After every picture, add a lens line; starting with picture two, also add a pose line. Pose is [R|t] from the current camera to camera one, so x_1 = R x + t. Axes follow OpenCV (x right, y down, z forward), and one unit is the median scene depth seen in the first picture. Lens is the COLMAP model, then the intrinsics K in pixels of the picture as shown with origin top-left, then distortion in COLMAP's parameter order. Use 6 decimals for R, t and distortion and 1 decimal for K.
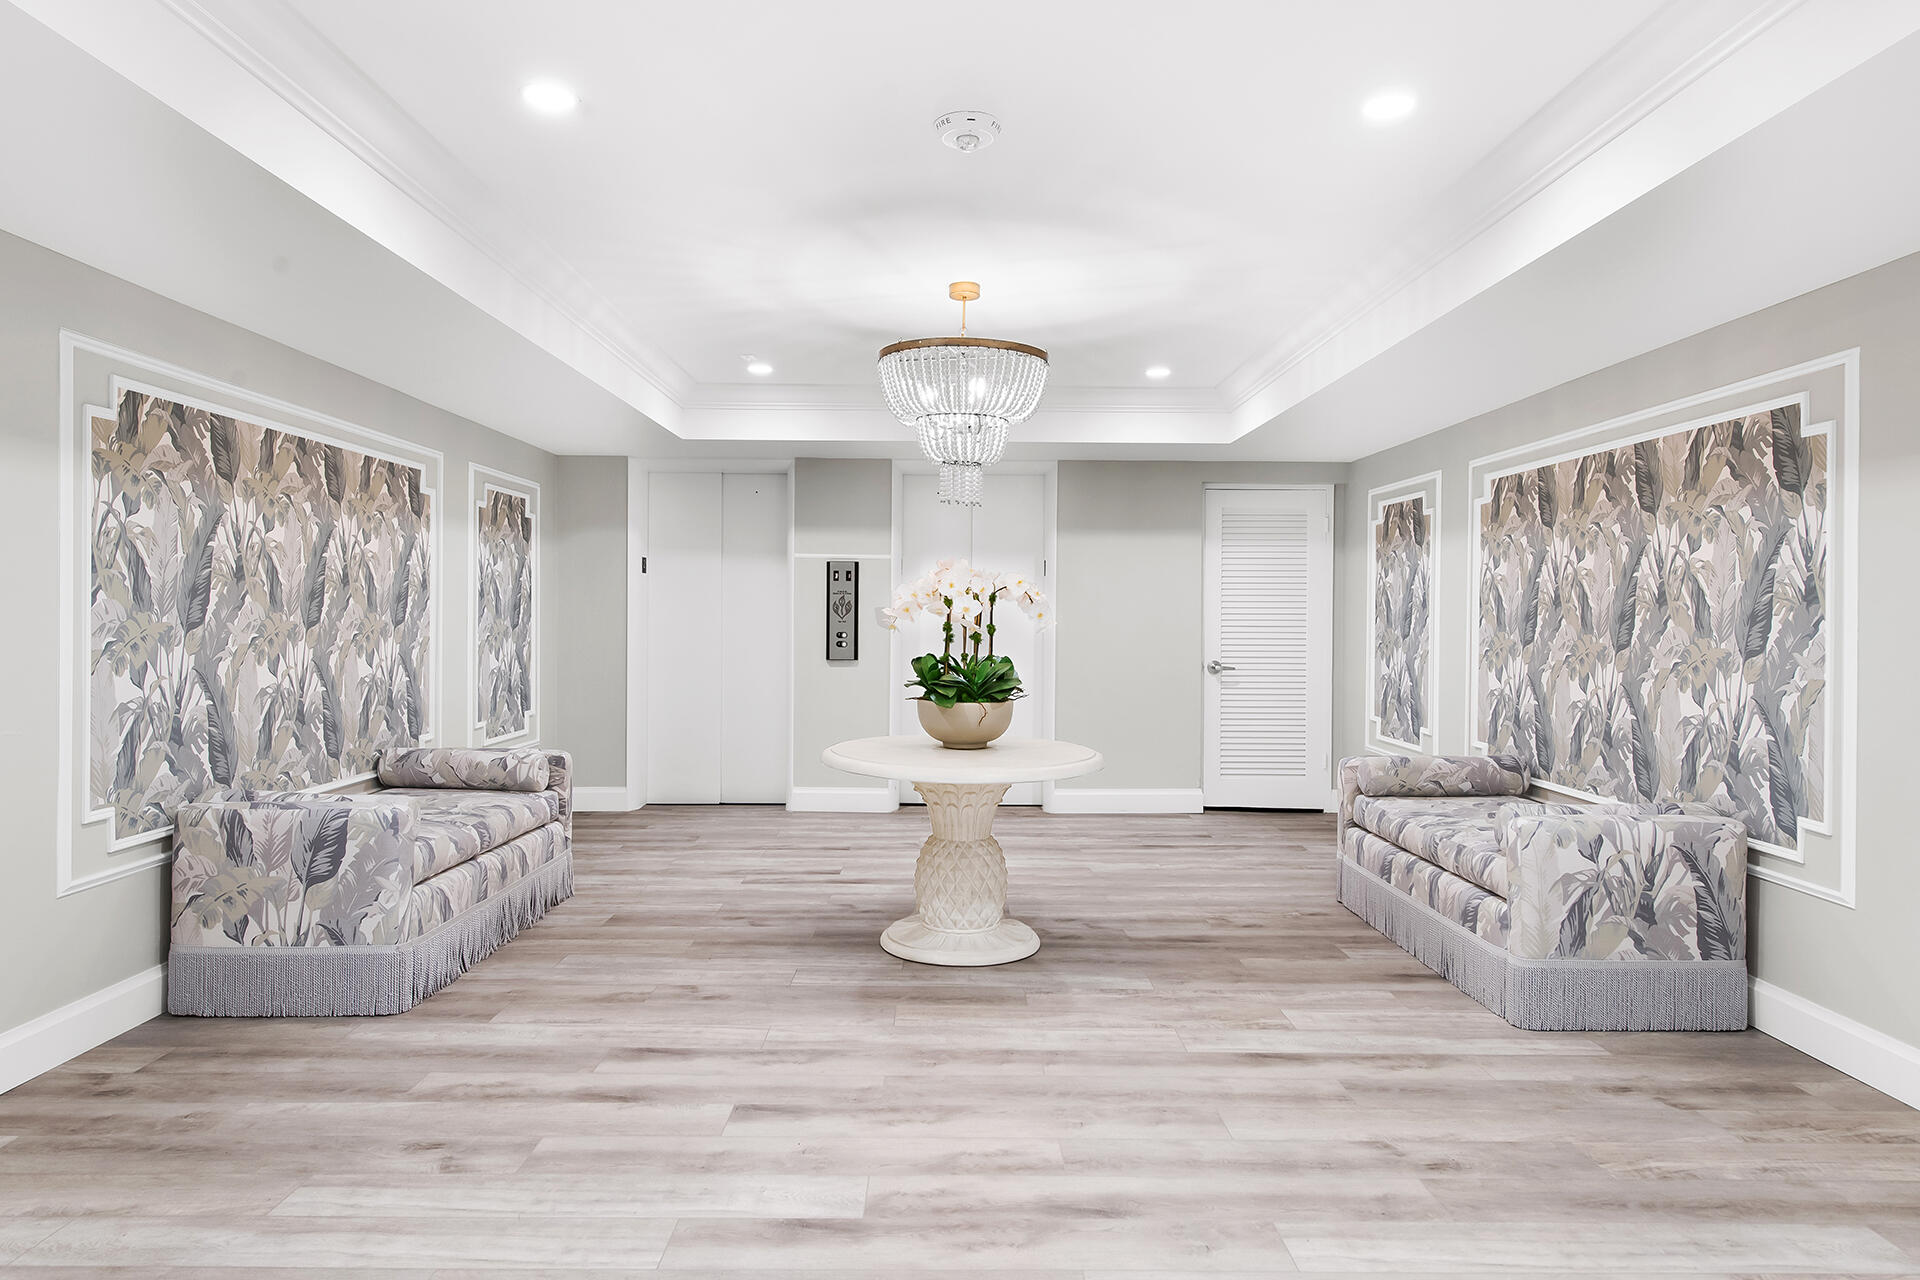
lens RADIAL K [[1145.9, 0, 960.0], [0, 1145.9, 640.0], [0, 0, 1]] dist [0.024187, -0.019536]
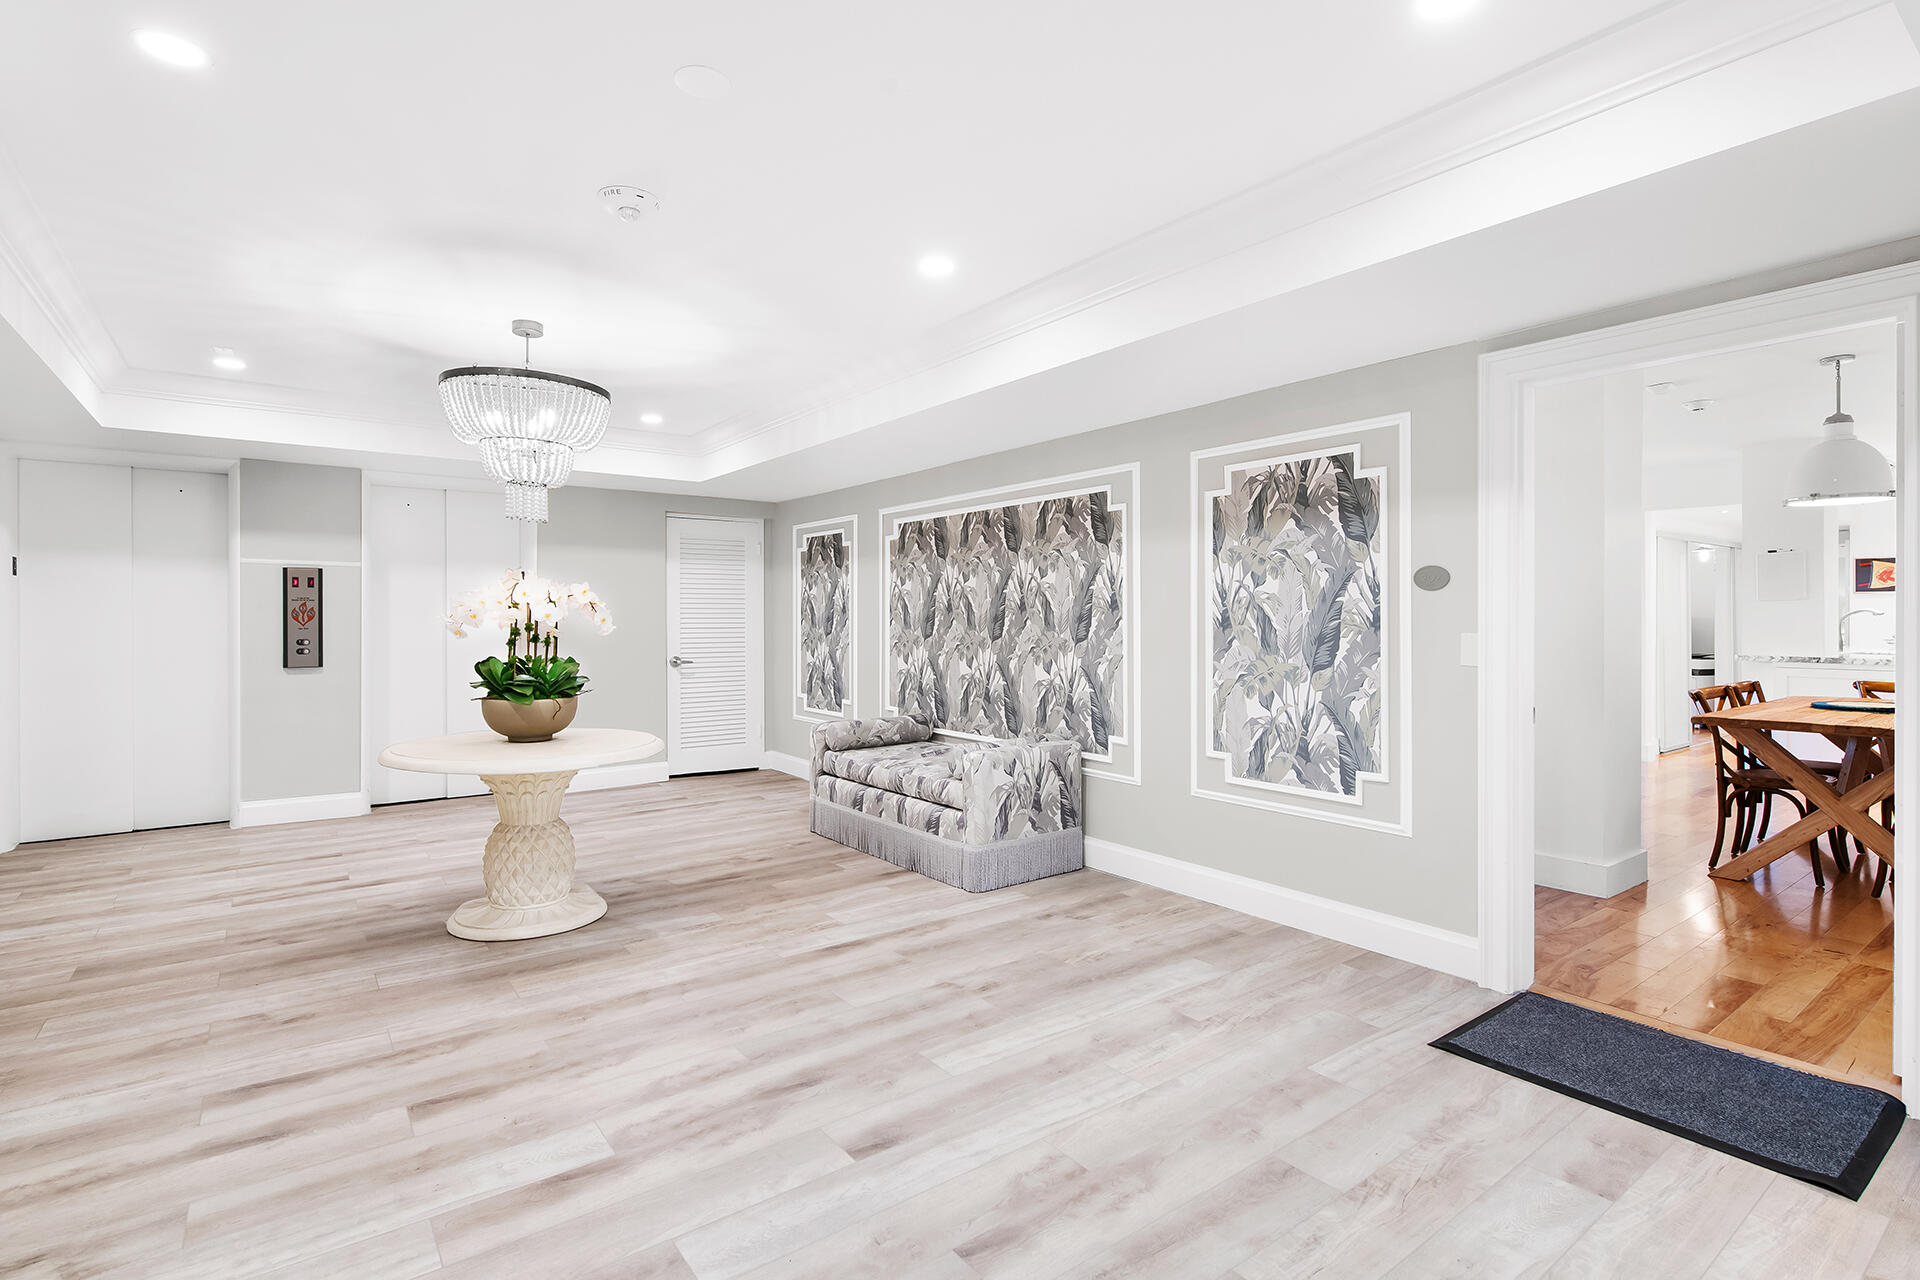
lens RADIAL K [[919.3, 0, 960.0], [0, 919.3, 640.0], [0, 0, 1]] dist [0.005122, -0.005067]
pose [[0.801327, -0.021052, 0.597856, -0.218198], [0.020185, 0.999763, 0.008150, -0.002347], [-0.597886, 0.005537, 0.801562, 0.044573]]
